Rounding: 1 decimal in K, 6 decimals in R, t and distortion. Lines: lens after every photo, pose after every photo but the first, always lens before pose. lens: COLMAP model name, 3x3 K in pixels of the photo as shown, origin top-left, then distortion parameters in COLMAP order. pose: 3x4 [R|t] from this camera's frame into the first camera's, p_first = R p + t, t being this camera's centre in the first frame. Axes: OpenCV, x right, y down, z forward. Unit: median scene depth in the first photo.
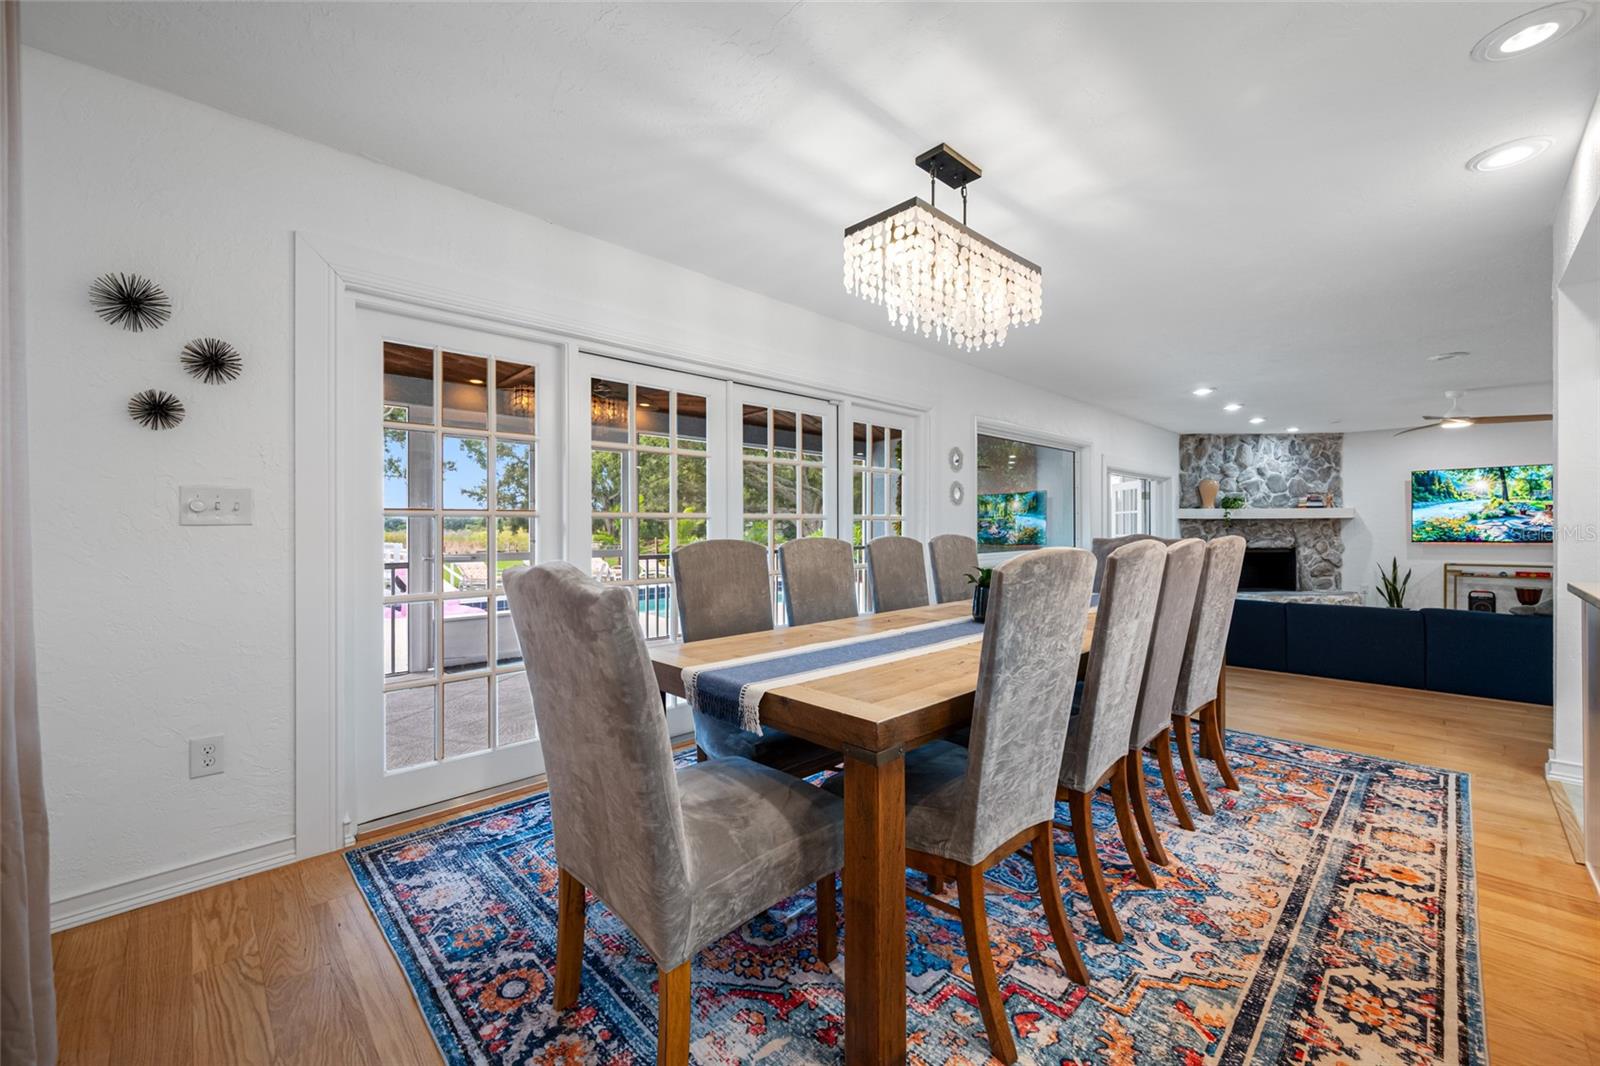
lens RADIAL K [[634.9, 0, 809.1], [0, 634.9, 533.6], [0, 0, 1]] dist [-0.002791, 0.000529]
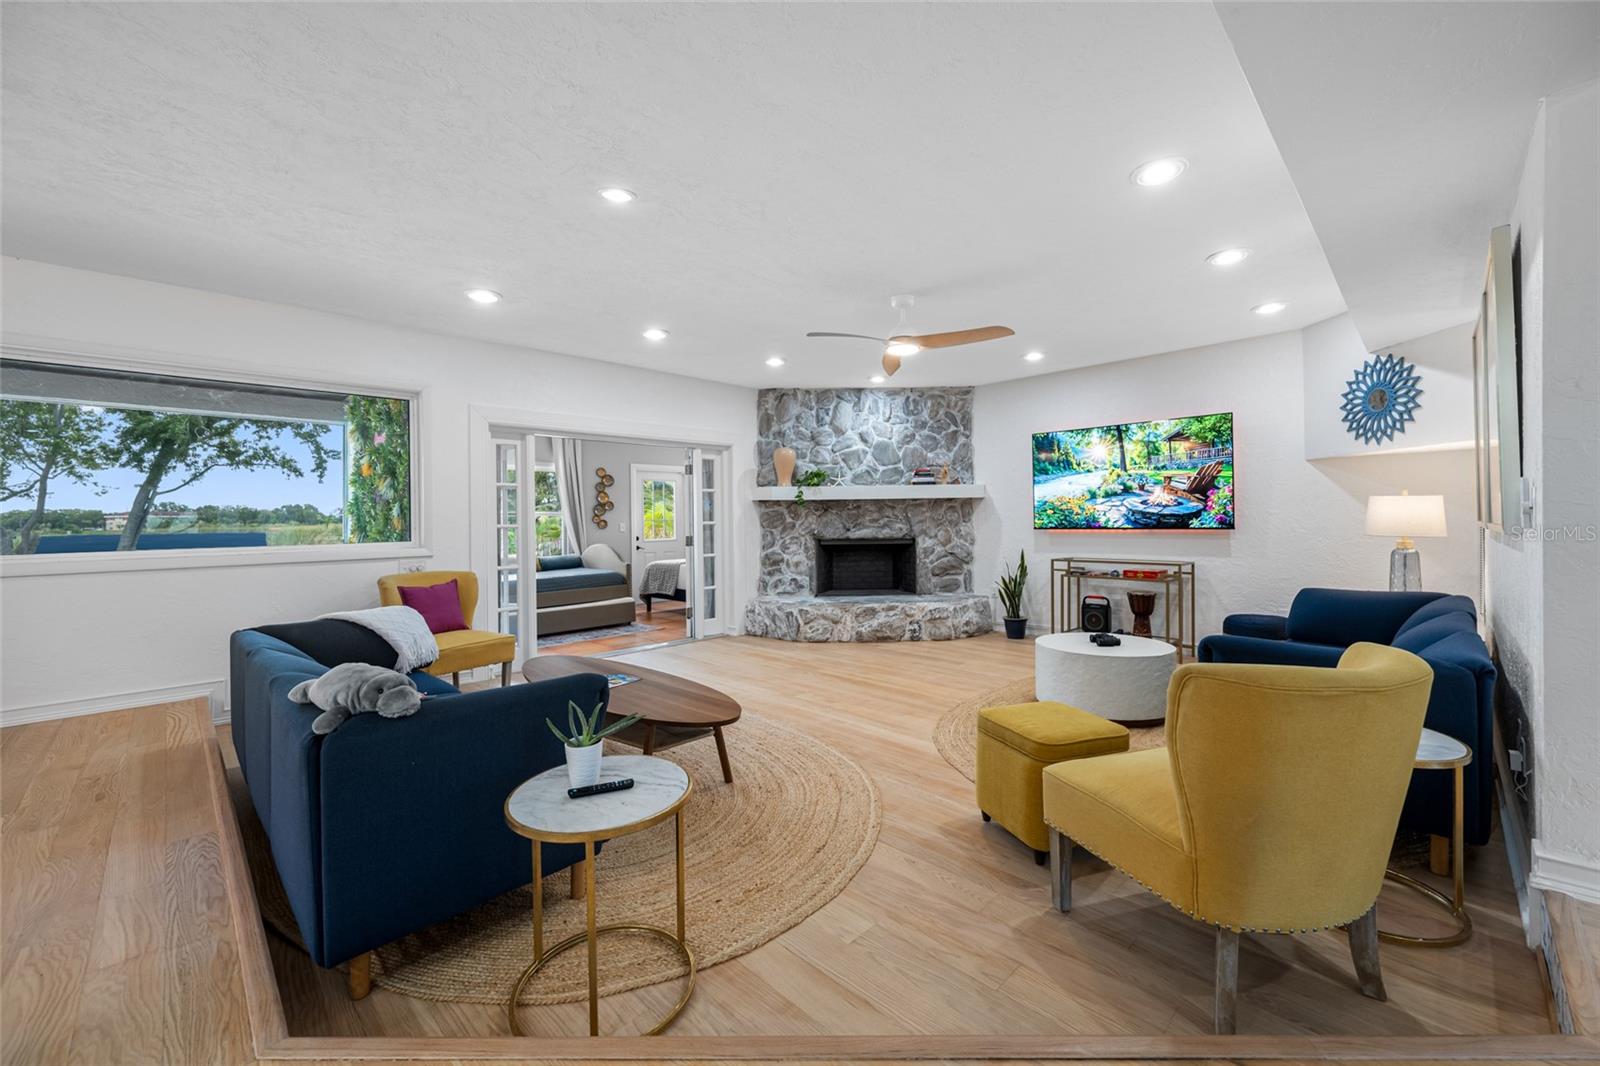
lens RADIAL K [[634.9, 0, 803.9], [0, 634.9, 518.3], [0, 0, 1]] dist [-0.002791, 0.000529]
pose [[0.999907, -0.007397, 0.011472, 0.712343], [0.007473, 0.999950, -0.006596, 0.003595], [-0.011422, 0.006681, 0.999912, 0.274048]]
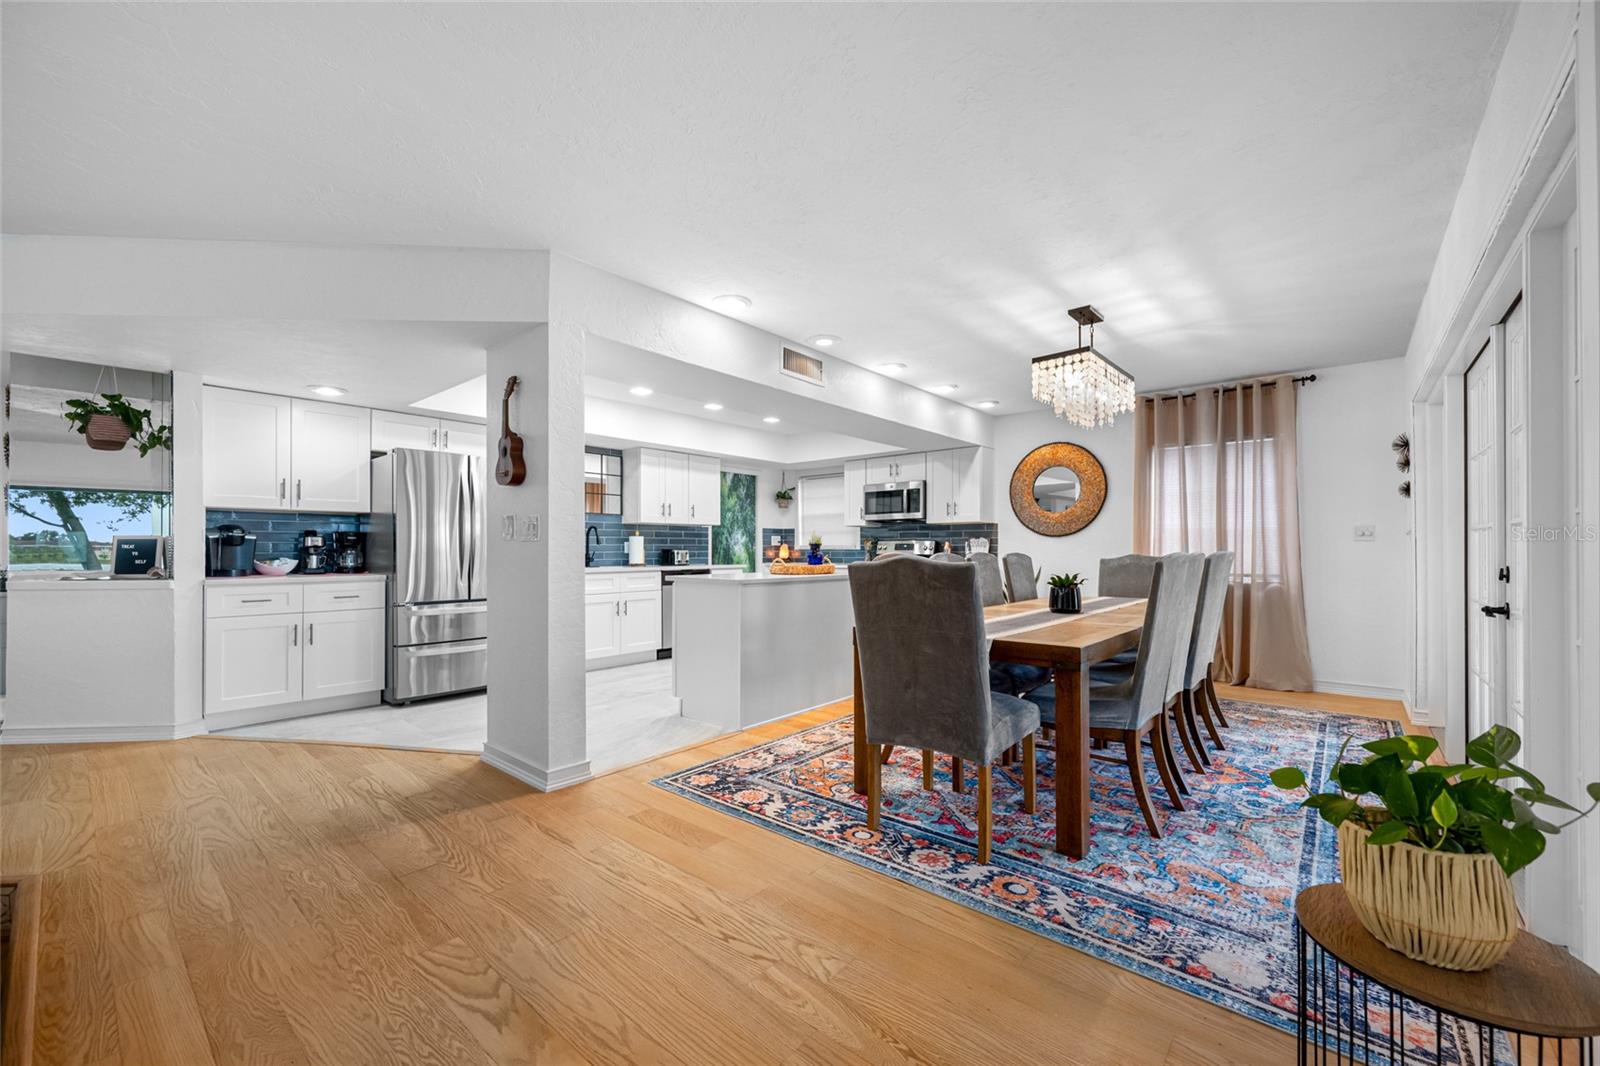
lens RADIAL K [[634.9, 0, 812.8], [0, 634.9, 554.2], [0, 0, 1]] dist [-0.002791, 0.000529]
pose [[-0.995933, 0.010721, -0.089457, 0.297143], [0.009437, 0.999846, 0.014763, -0.004542], [0.089601, 0.013858, -0.995881, 0.717371]]
